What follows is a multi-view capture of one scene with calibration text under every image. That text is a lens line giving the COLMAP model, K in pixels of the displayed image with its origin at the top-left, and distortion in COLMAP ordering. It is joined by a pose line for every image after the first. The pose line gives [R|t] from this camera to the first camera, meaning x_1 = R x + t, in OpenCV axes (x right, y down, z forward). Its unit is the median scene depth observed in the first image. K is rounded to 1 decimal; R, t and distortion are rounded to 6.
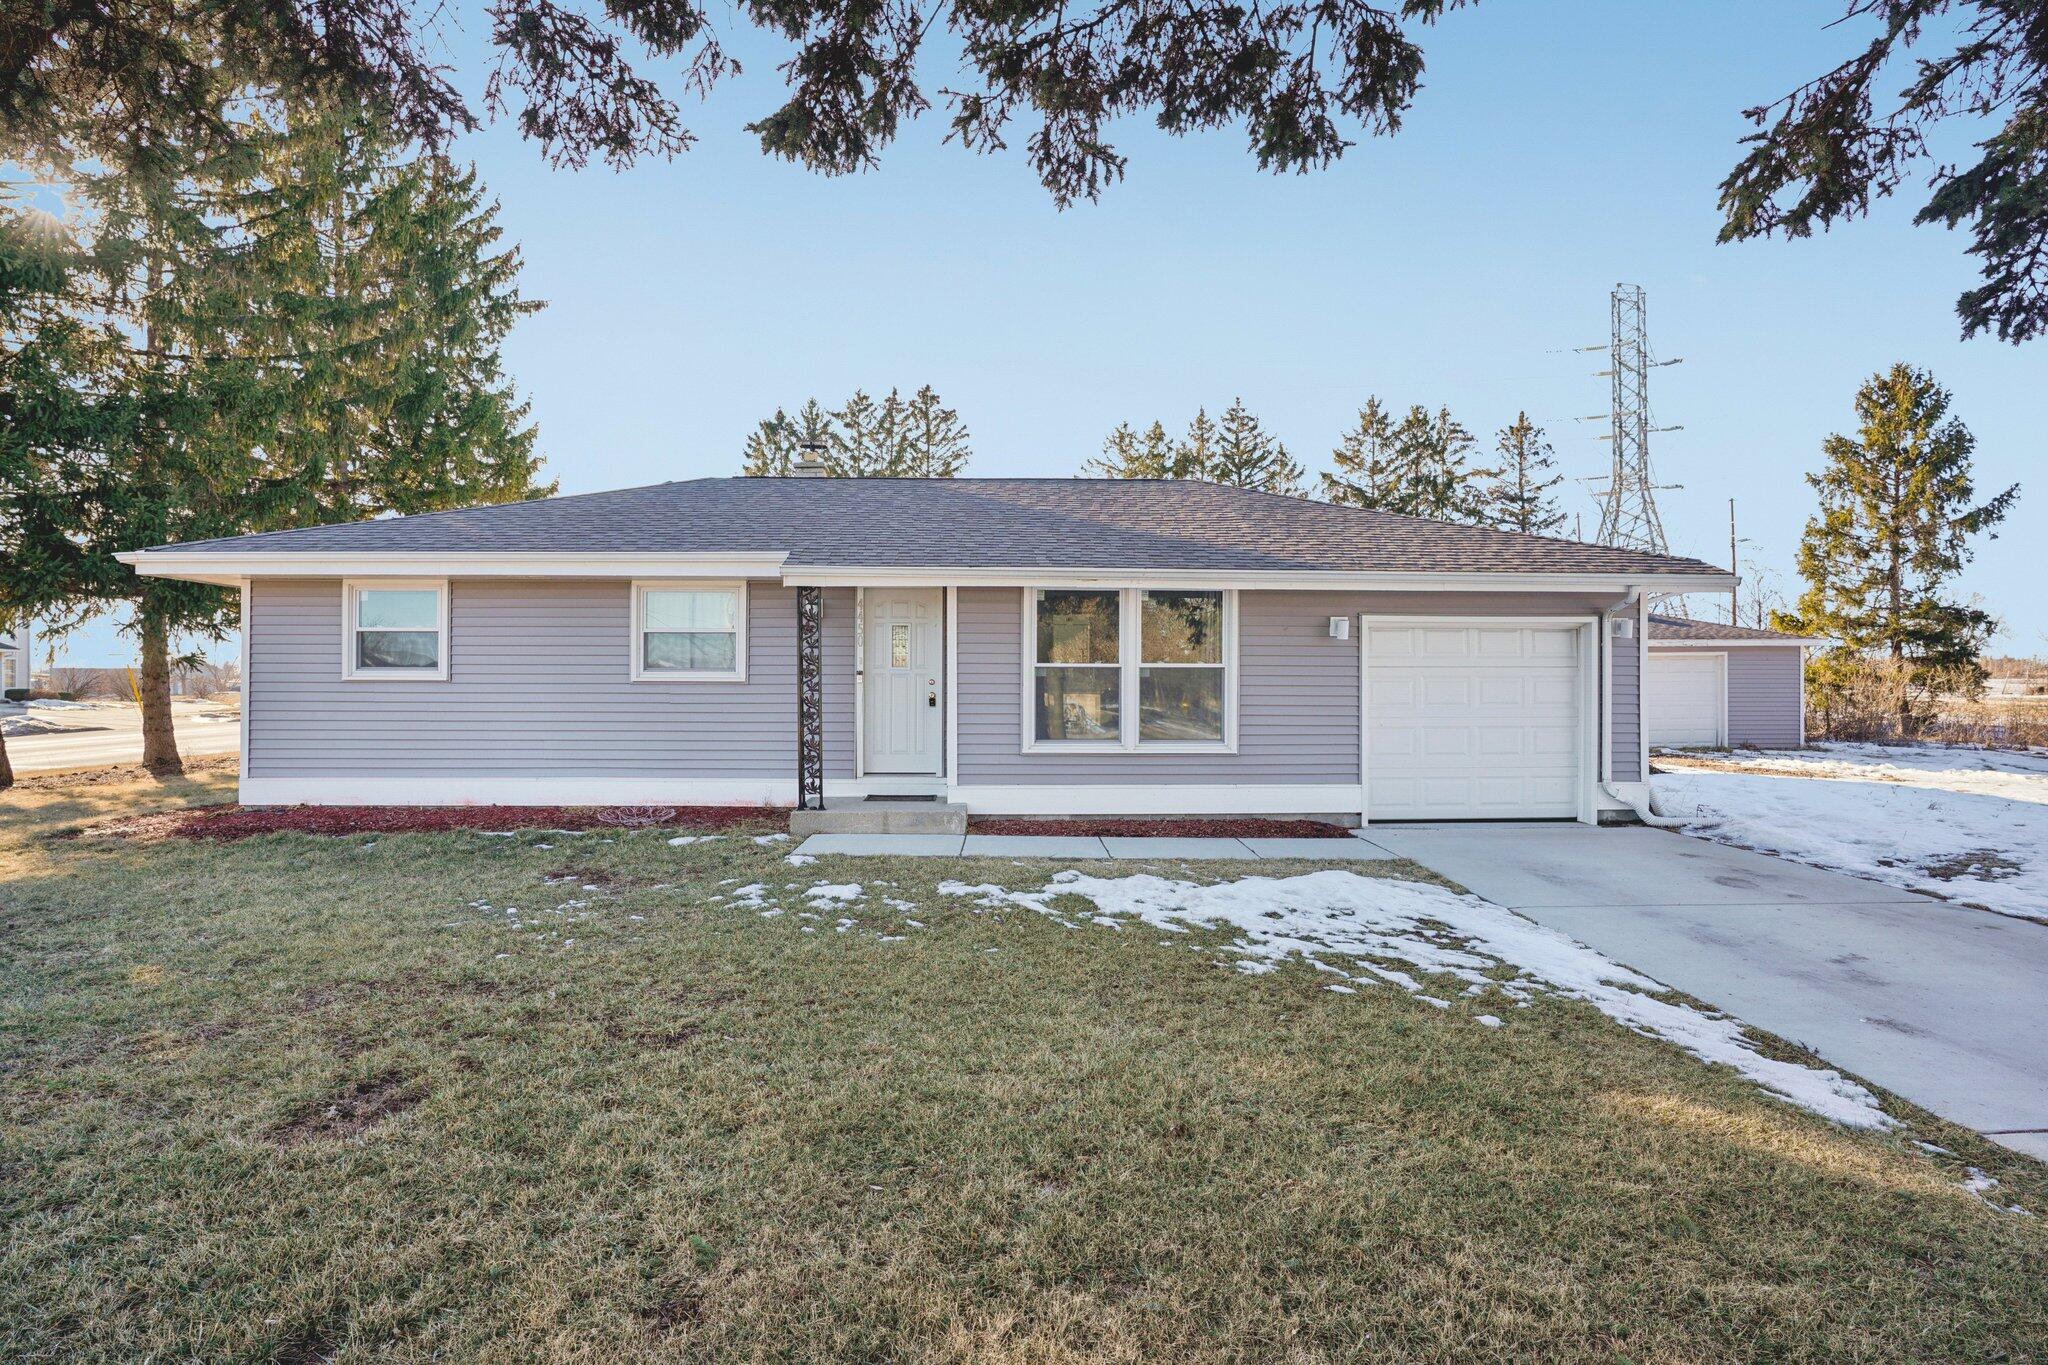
lens RADIAL K [[1045.4, 0, 1024.0], [0, 1045.4, 682.5], [0, 0, 1]] dist [-0.037190, 0.001569]
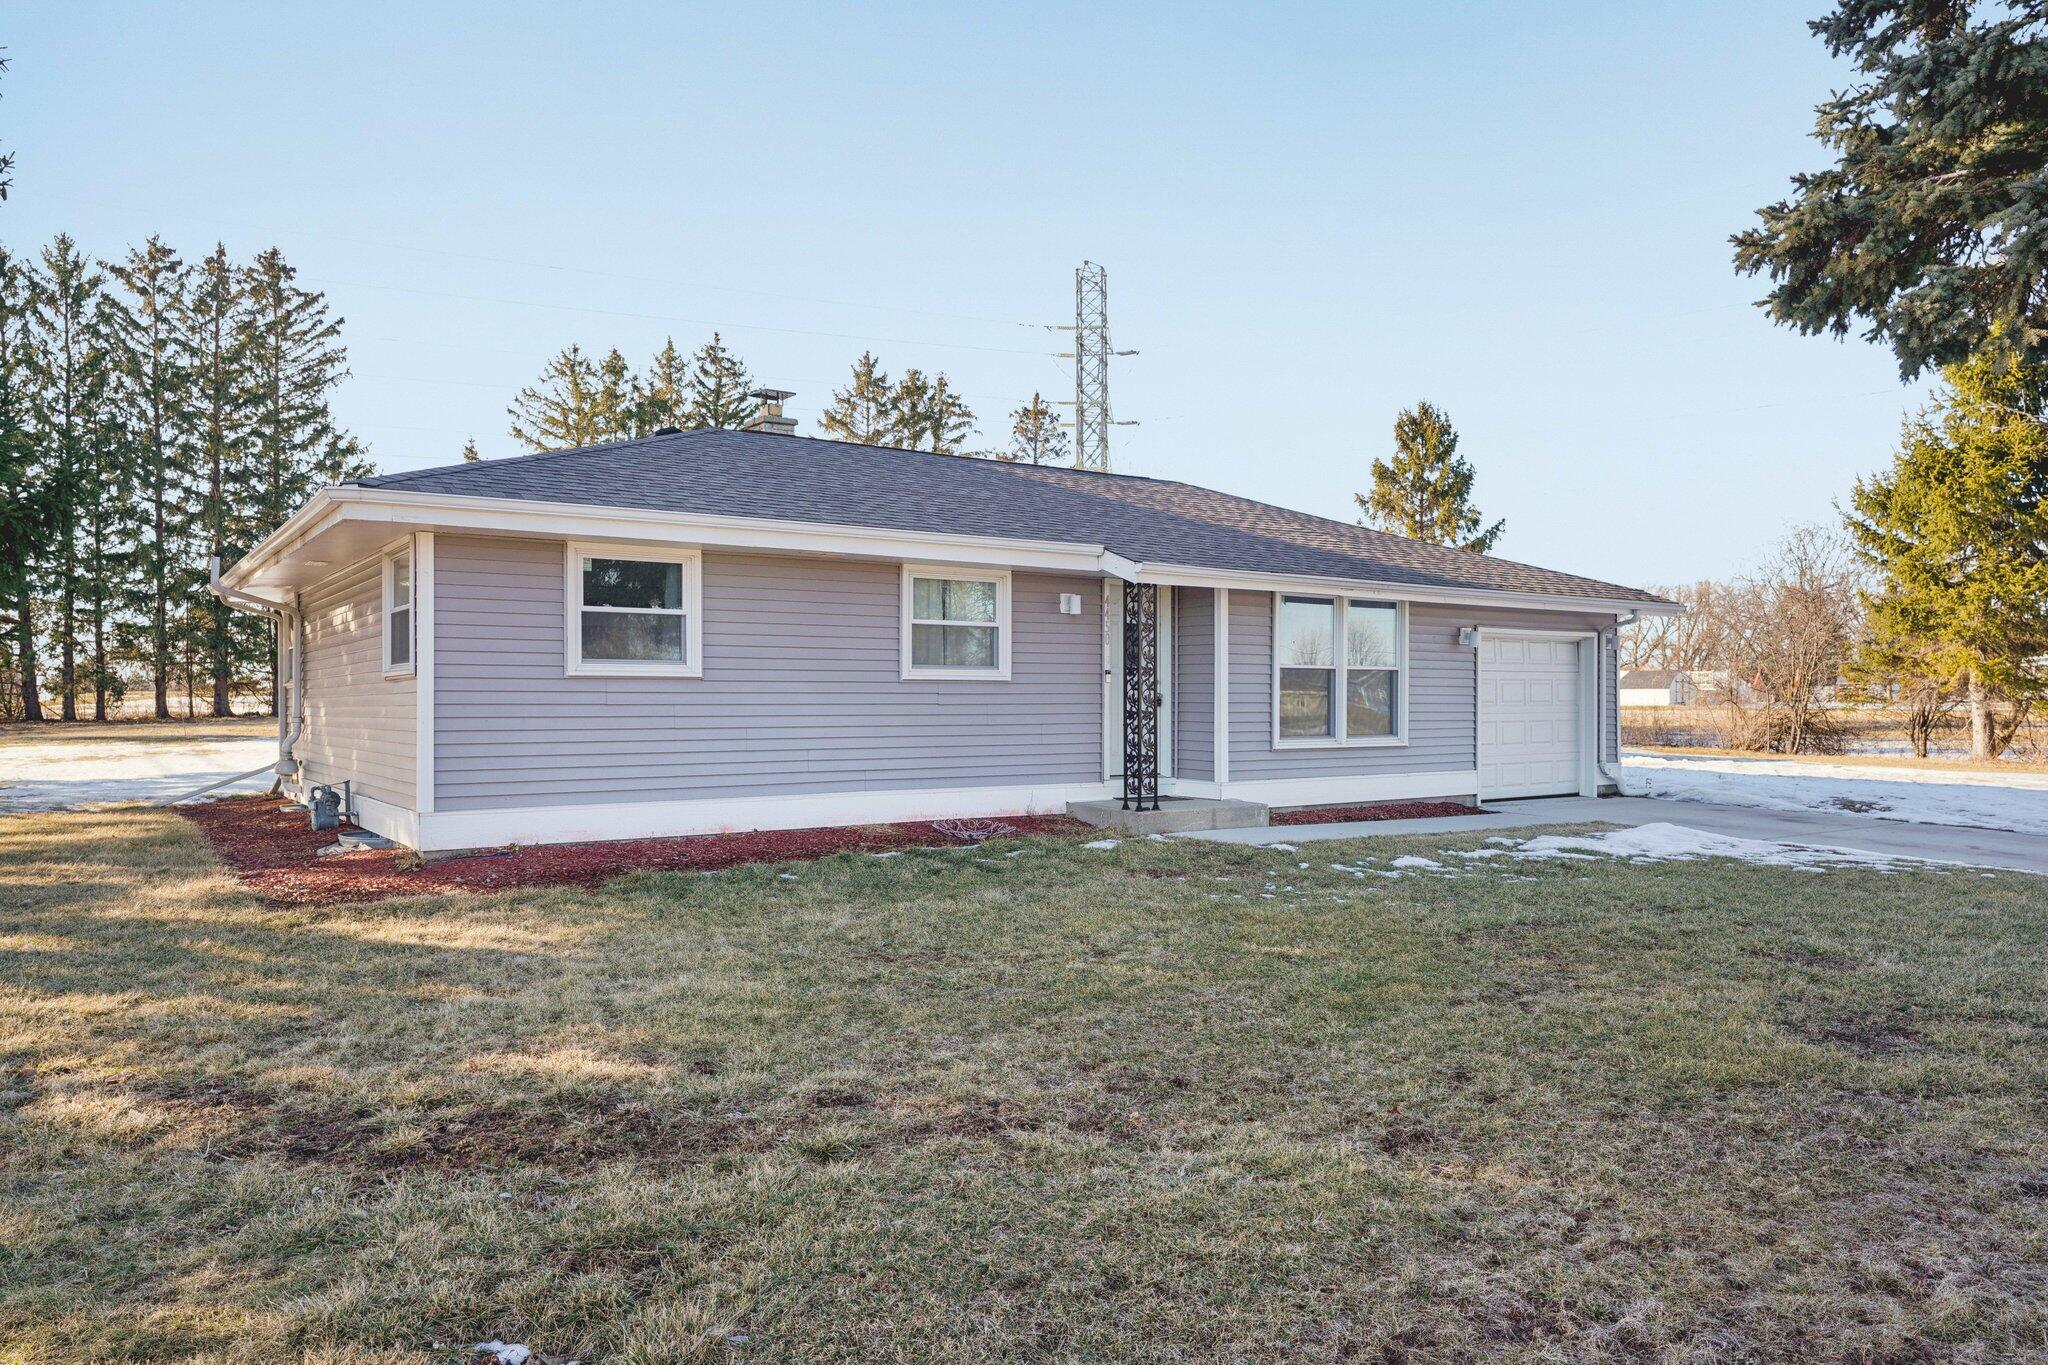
lens RADIAL K [[1367.7, 0, 1024.0], [0, 1367.7, 682.5], [0, 0, 1]] dist [-0.036495, 0.062937]
pose [[0.839259, 0.004453, 0.543714, -0.351709], [-0.000568, 0.999973, -0.007314, 0.003715], [-0.543731, 0.005830, 0.839239, -0.007253]]
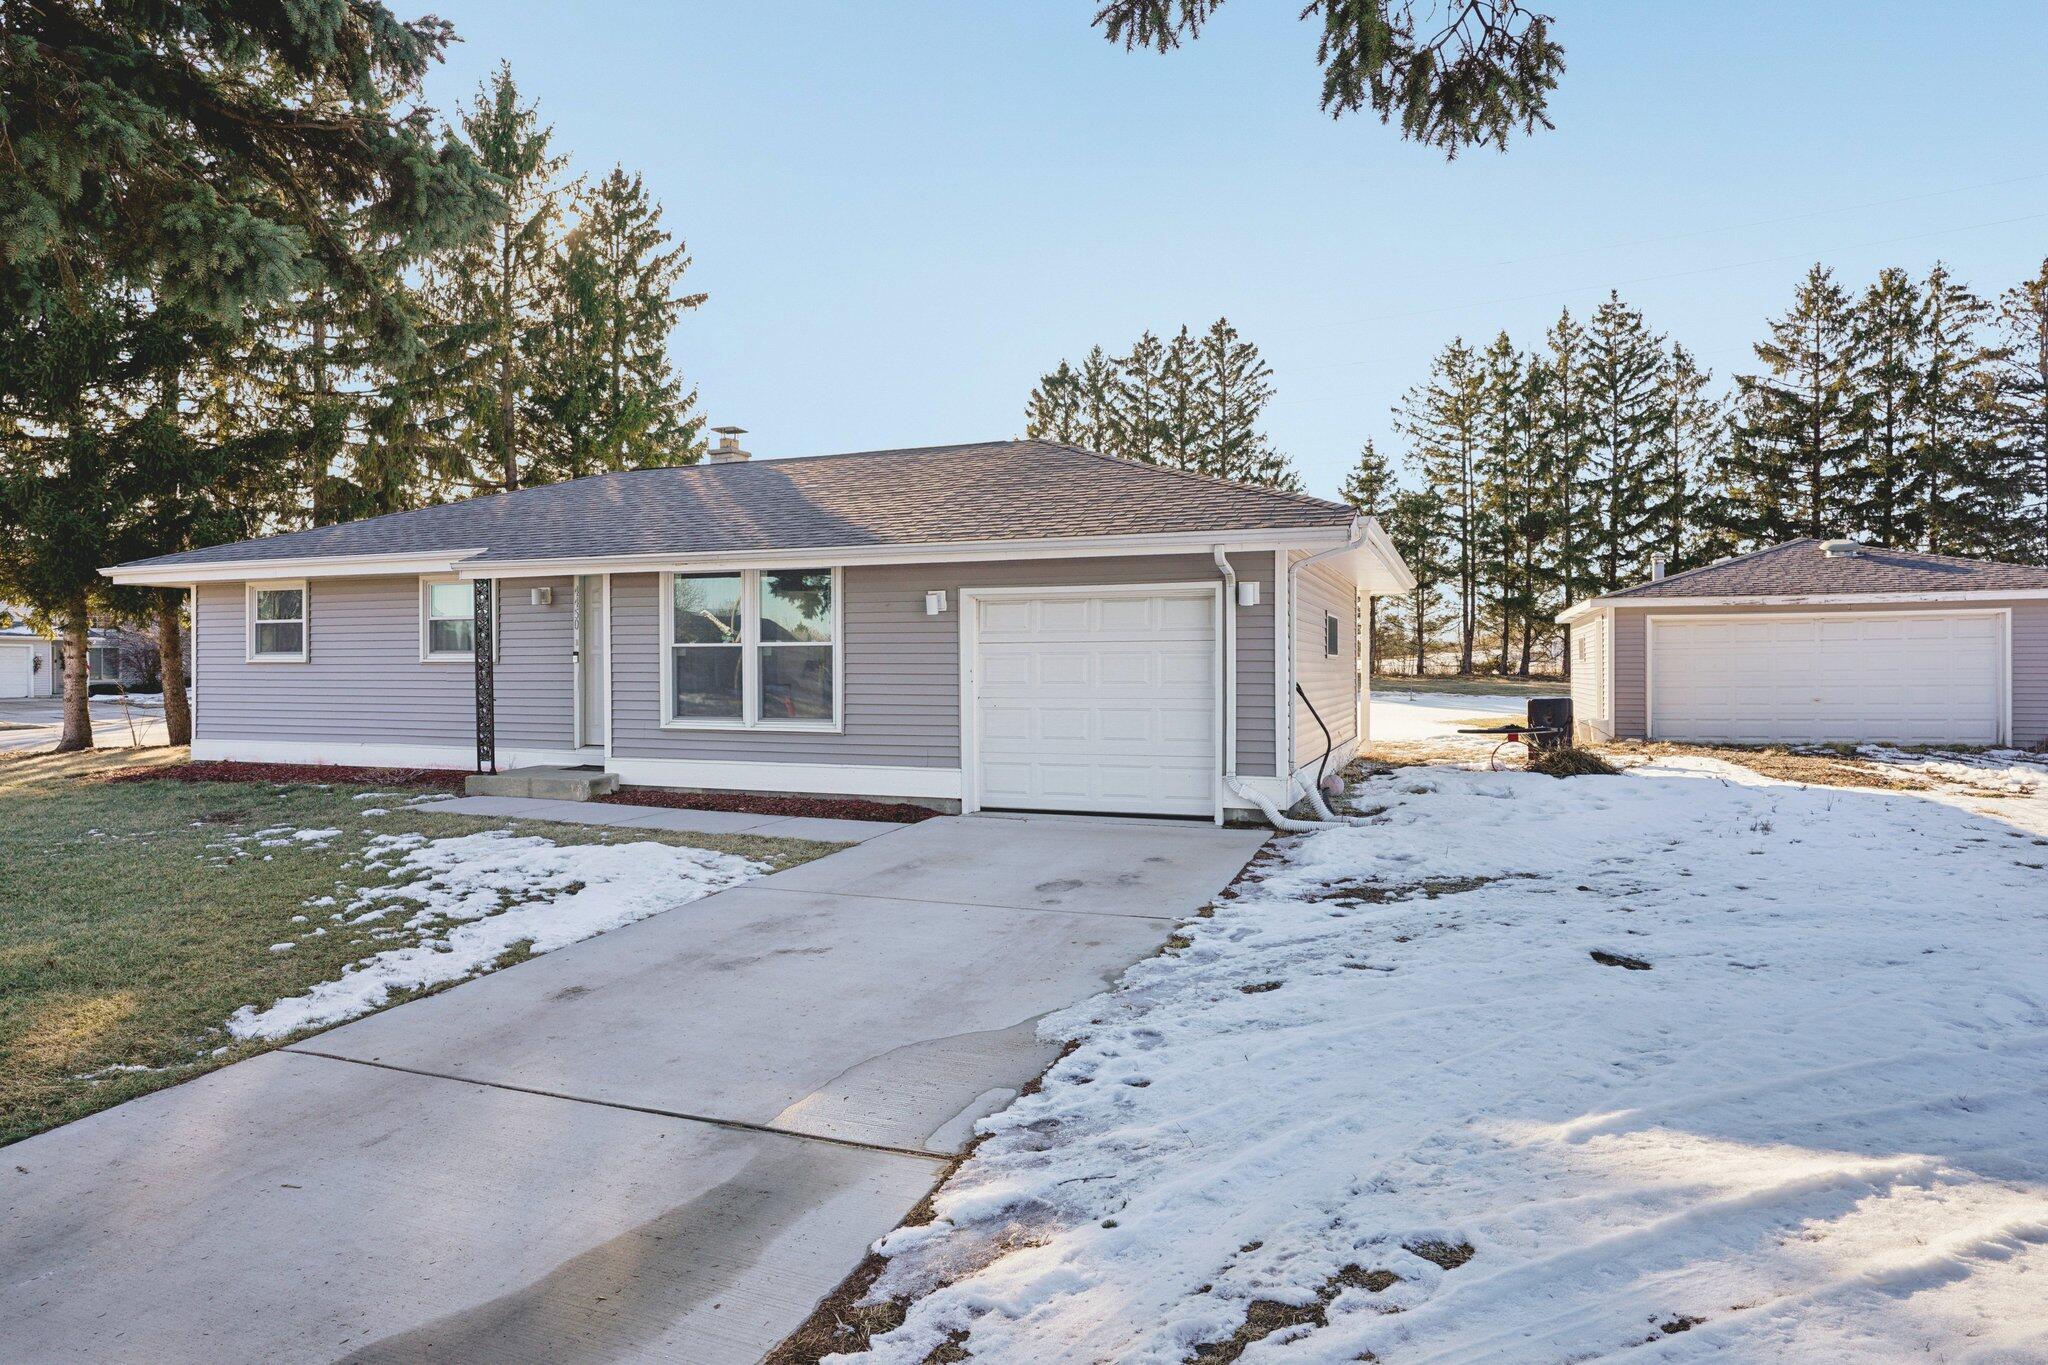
lens RADIAL K [[1191.9, 0, 1024.0], [0, 1191.9, 682.5], [0, 0, 1]] dist [-0.046405, 0.038846]
pose [[0.924194, 0.001810, -0.381918, 0.290448], [0.006750, 0.999755, 0.021073, -0.000744], [0.381863, -0.022053, 0.923956, 0.012159]]
